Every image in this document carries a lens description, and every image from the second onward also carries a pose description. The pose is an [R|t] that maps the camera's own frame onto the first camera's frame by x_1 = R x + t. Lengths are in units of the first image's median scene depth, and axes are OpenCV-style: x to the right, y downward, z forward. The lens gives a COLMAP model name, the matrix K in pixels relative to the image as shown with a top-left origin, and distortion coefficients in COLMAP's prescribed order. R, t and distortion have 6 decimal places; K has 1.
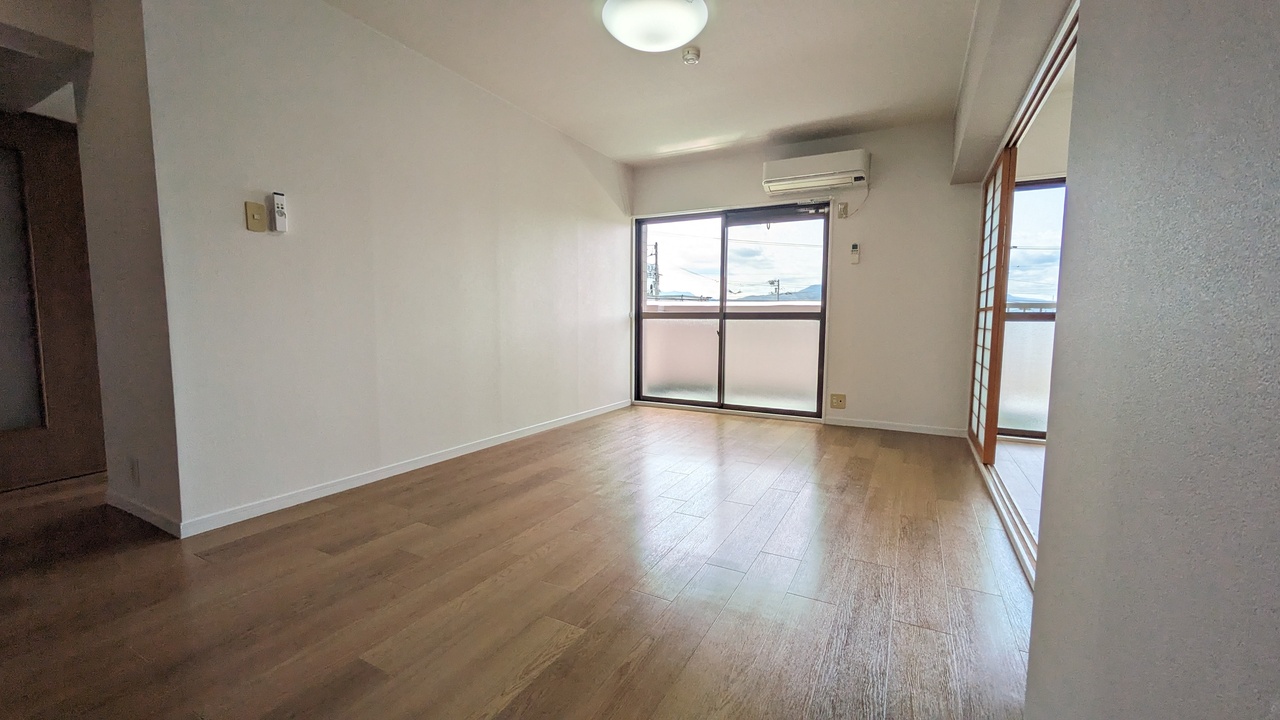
lens RADIAL K [[501.5, 0, 647.2], [0, 501.5, 368.1], [0, 0, 1]] dist [0.000564, 0.000490]
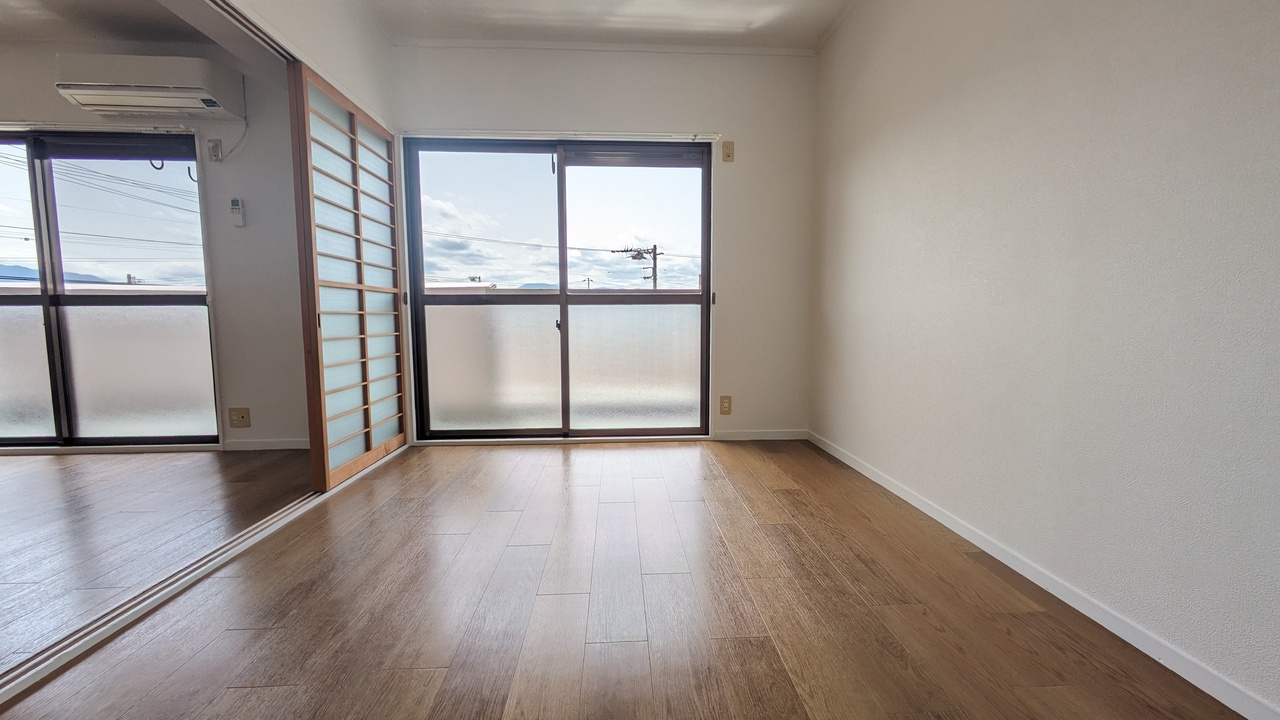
lens RADIAL K [[501.5, 0, 651.3], [0, 501.5, 362.5], [0, 0, 1]] dist [0.000564, 0.000490]
pose [[0.856152, -0.058514, 0.513400, -0.099078], [0.059544, 0.998121, 0.014463, -0.023617], [-0.513282, 0.018187, 0.858027, 0.364064]]
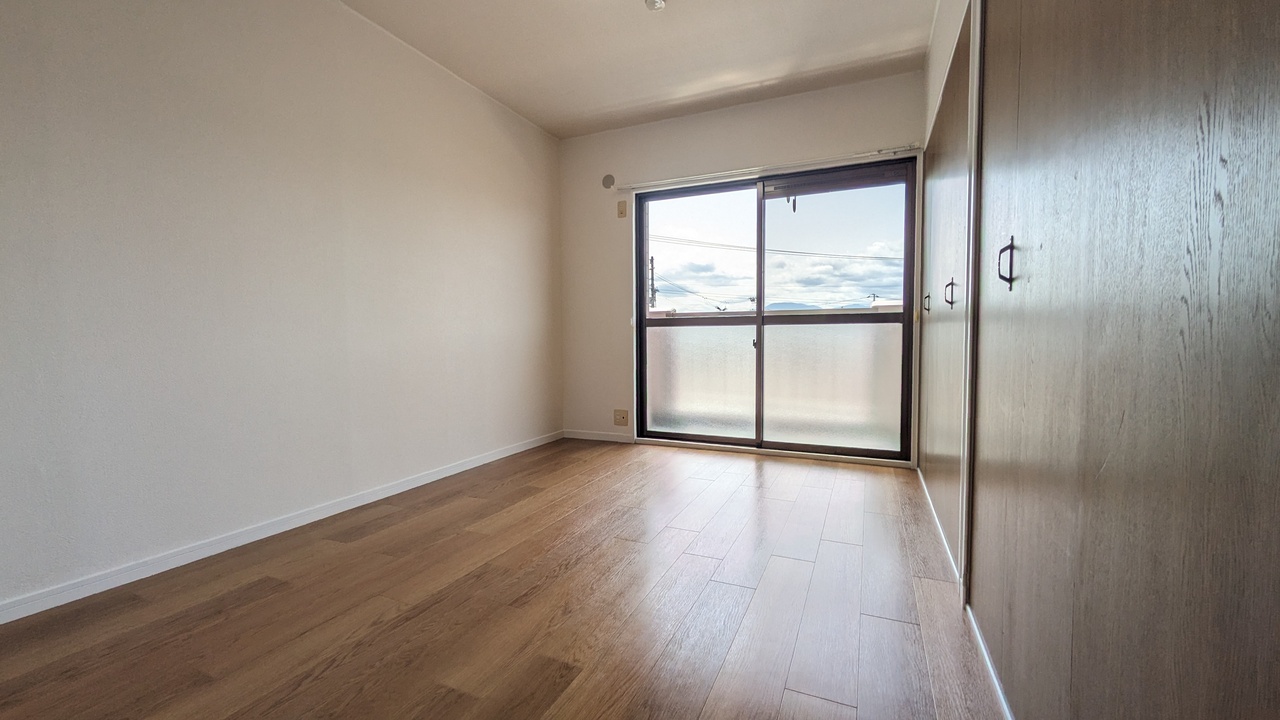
lens RADIAL K [[501.5, 0, 648.3], [0, 501.5, 362.0], [0, 0, 1]] dist [0.000564, 0.000490]
pose [[0.997414, -0.018089, 0.069553, -0.064642], [0.020995, 0.998927, -0.041284, -0.017605], [-0.068731, 0.042638, 0.996724, 0.283585]]
